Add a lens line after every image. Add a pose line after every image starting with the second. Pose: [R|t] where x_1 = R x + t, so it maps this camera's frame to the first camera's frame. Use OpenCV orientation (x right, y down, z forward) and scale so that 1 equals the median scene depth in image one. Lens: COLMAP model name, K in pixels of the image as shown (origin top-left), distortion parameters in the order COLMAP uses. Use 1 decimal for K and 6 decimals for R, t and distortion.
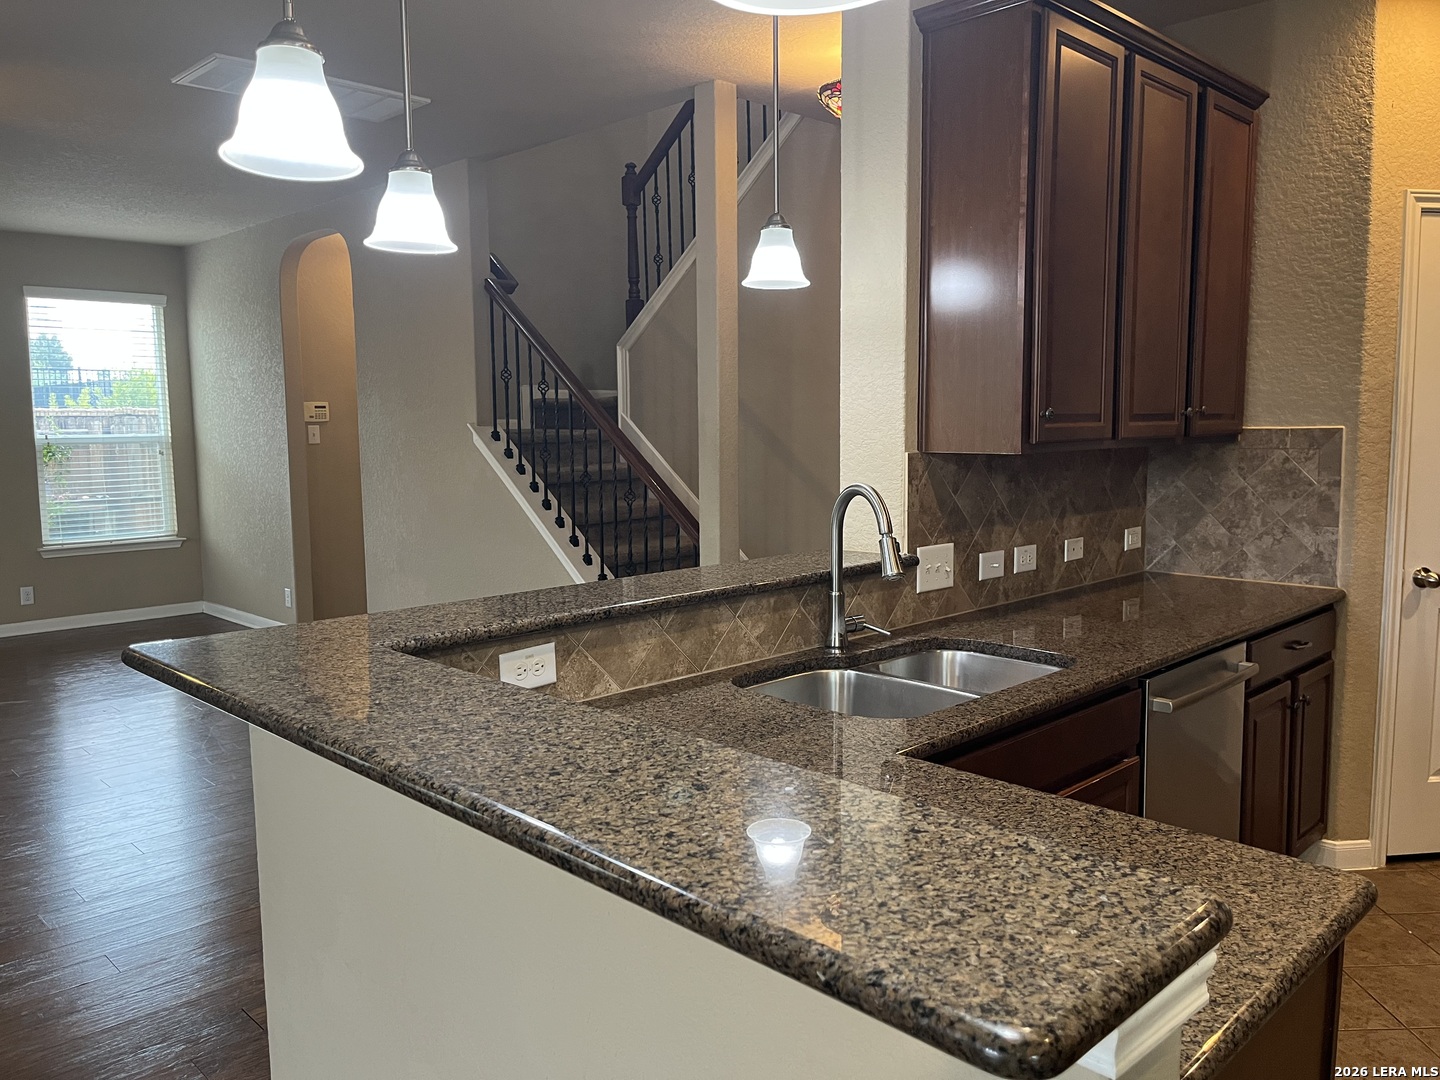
lens RADIAL K [[1097.7, 0, 716.9], [0, 1097.7, 534.4], [0, 0, 1]] dist [0.075608, -0.114032]
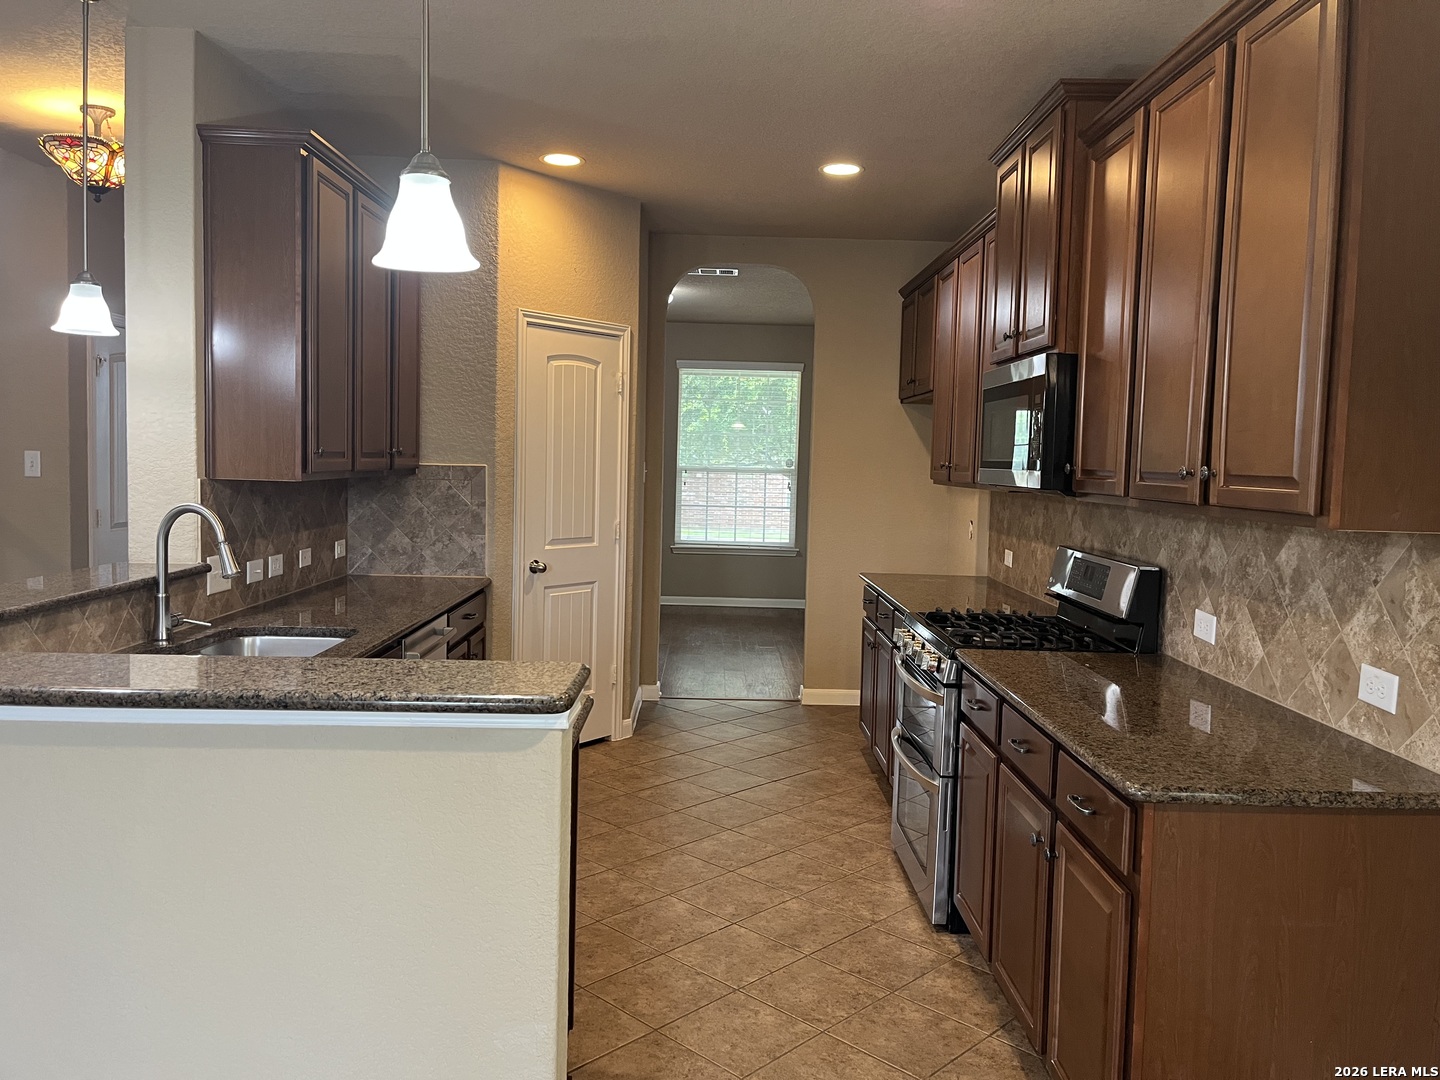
lens RADIAL K [[1097.7, 0, 716.9], [0, 1097.7, 534.4], [0, 0, 1]] dist [0.075608, -0.114032]
pose [[0.698875, -0.024840, 0.714813, -0.253466], [0.043470, 0.999024, -0.007784, 0.017652], [-0.713922, 0.036513, 0.699273, -0.215558]]
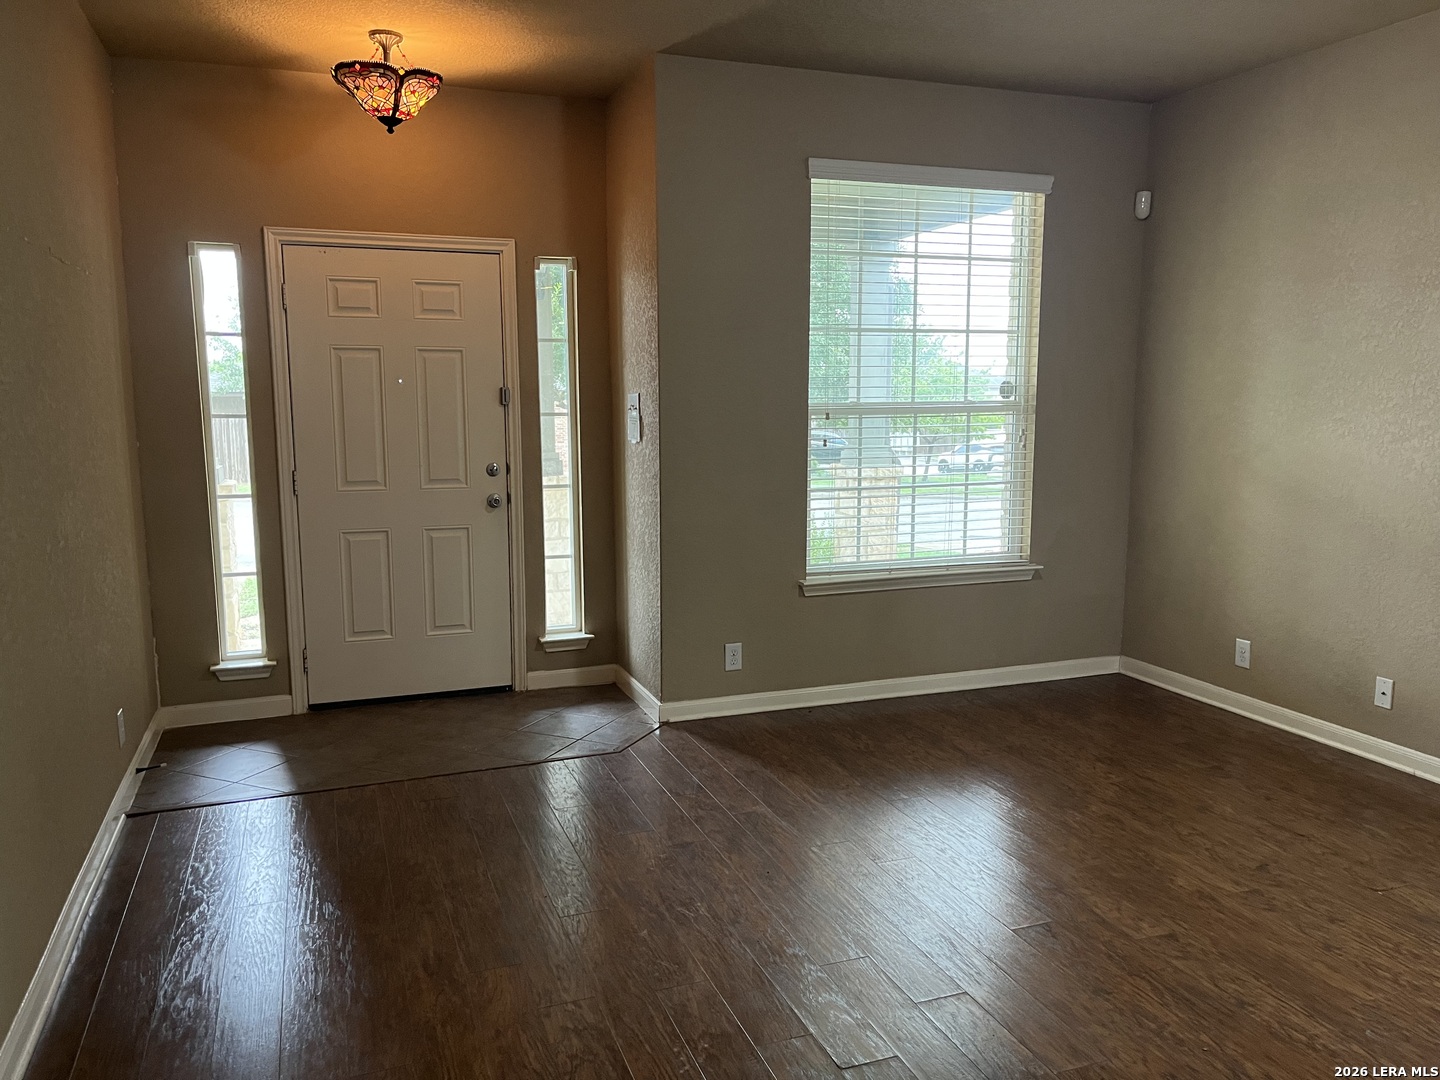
lens RADIAL K [[1086.5, 0, 720.0], [0, 1086.5, 540.0], [0, 0, 1]] dist [0.040297, -0.003598]
pose [[0.419788, -0.120754, 0.899554, 0.611954], [0.095959, 0.991460, 0.088311, -0.172900], [-0.902535, 0.049248, 0.427790, 1.601288]]
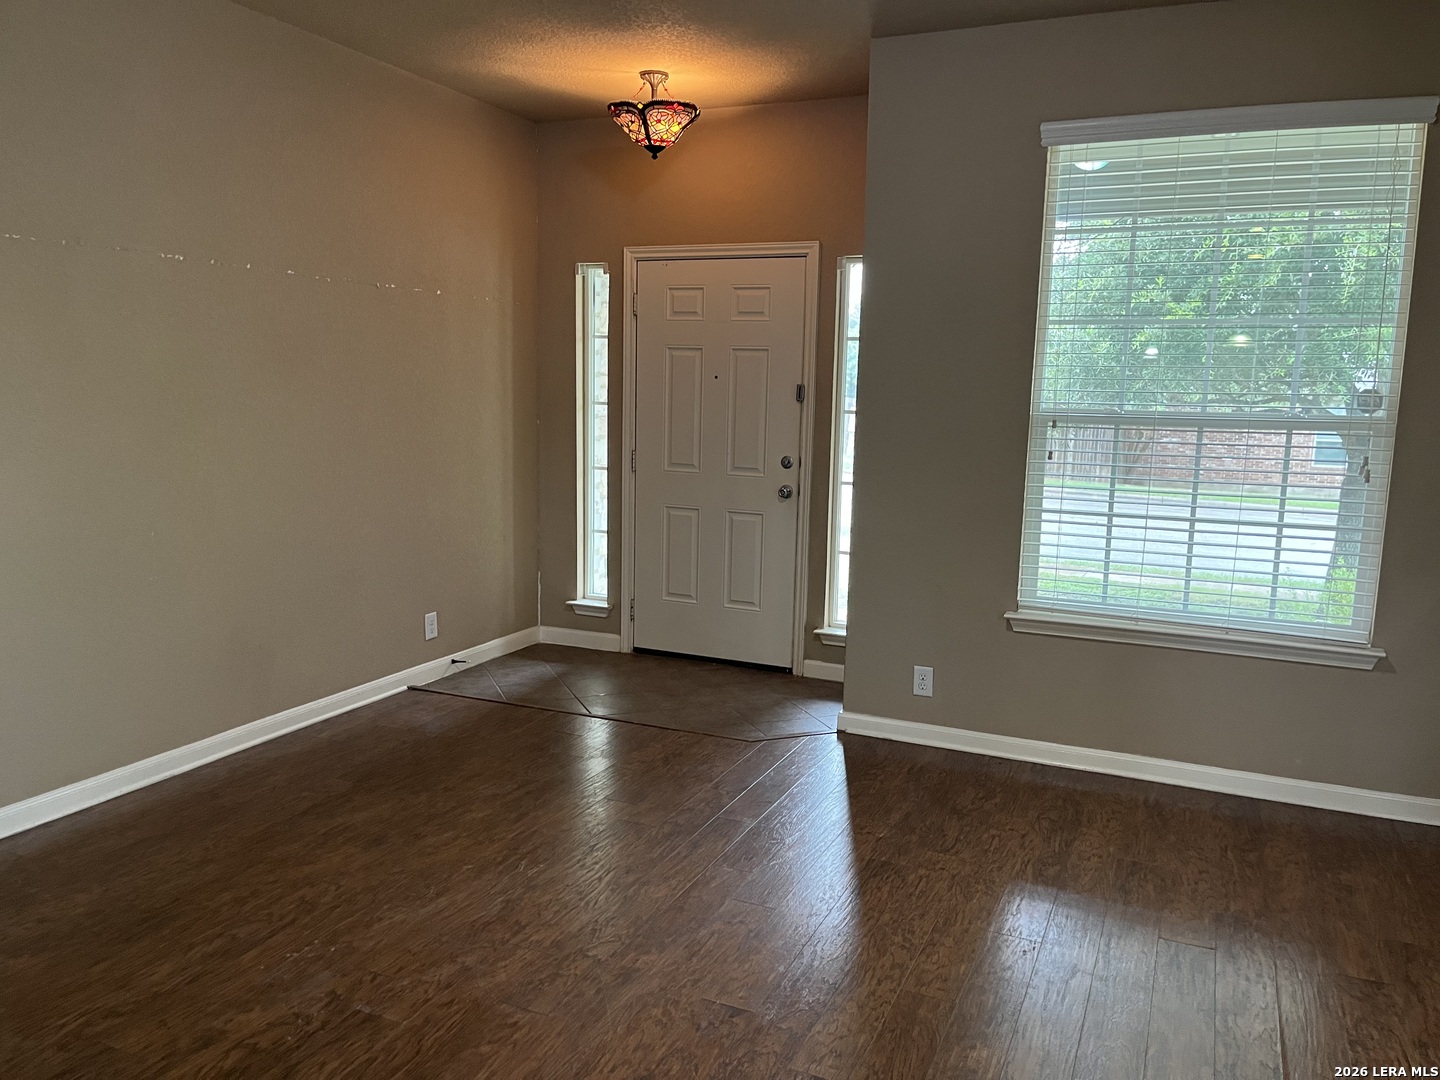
lens RADIAL K [[1074.5, 0, 720.0], [0, 1074.5, 540.0], [0, 0, 1]] dist [0.026537, -0.005404]
pose [[0.933052, -0.025986, 0.358802, 1.193826], [0.010338, 0.998913, 0.045463, -0.124221], [-0.359593, -0.038710, 0.932306, 1.088798]]
